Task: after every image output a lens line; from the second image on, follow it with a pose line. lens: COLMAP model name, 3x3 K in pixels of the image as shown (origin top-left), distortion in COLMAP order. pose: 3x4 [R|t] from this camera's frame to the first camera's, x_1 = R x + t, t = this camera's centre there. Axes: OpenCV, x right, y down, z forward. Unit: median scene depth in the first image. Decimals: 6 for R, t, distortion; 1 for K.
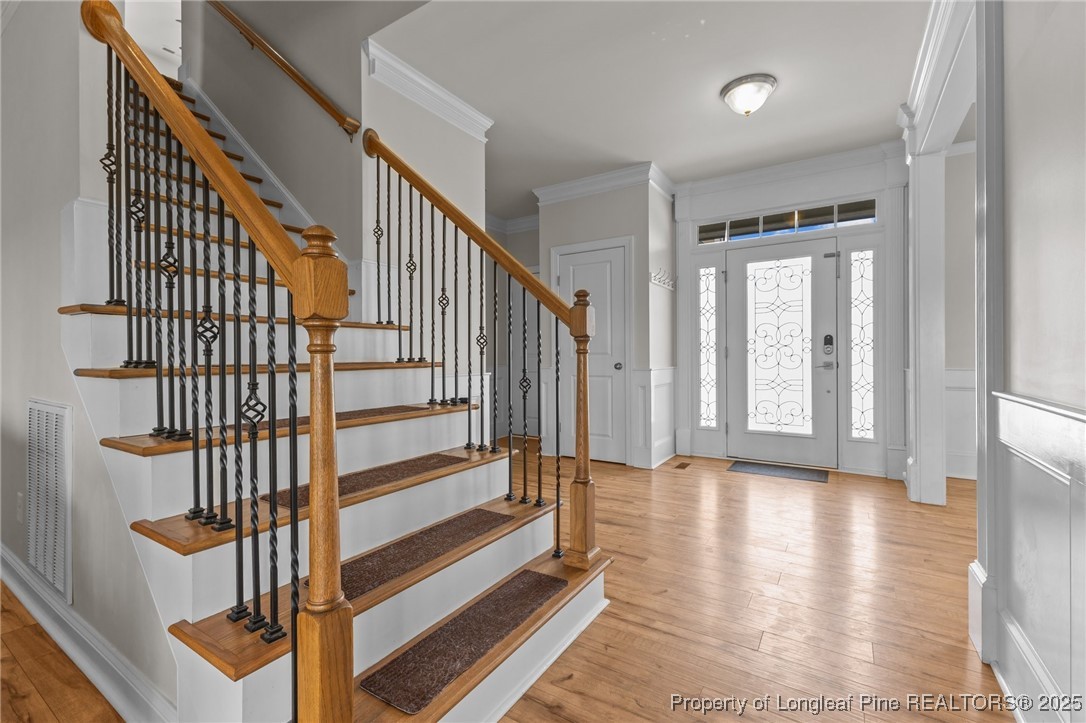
lens RADIAL K [[474.1, 0, 542.8], [0, 474.1, 357.7], [0, 0, 1]] dist [0.005065, -0.001575]
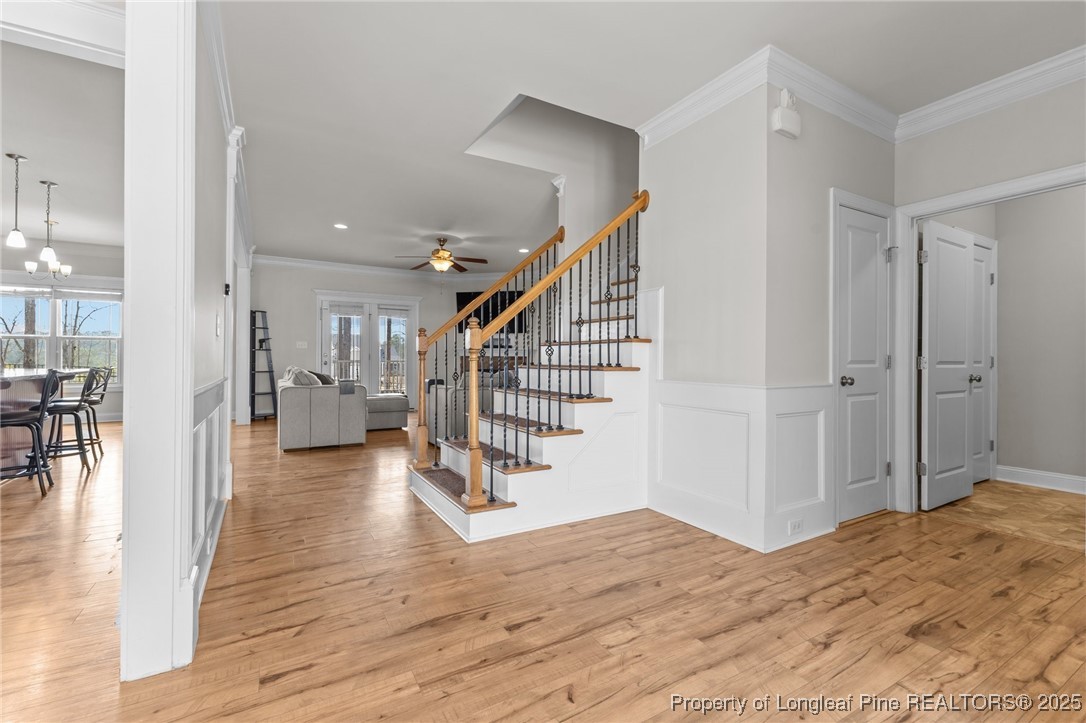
lens RADIAL K [[474.1, 0, 544.3], [0, 474.1, 360.2], [0, 0, 1]] dist [0.005065, -0.001575]
pose [[-0.465875, -0.000017, -0.884851, 0.906510], [-0.002863, 0.999995, 0.001488, -0.009769], [0.884846, 0.003226, -0.465873, 1.334906]]
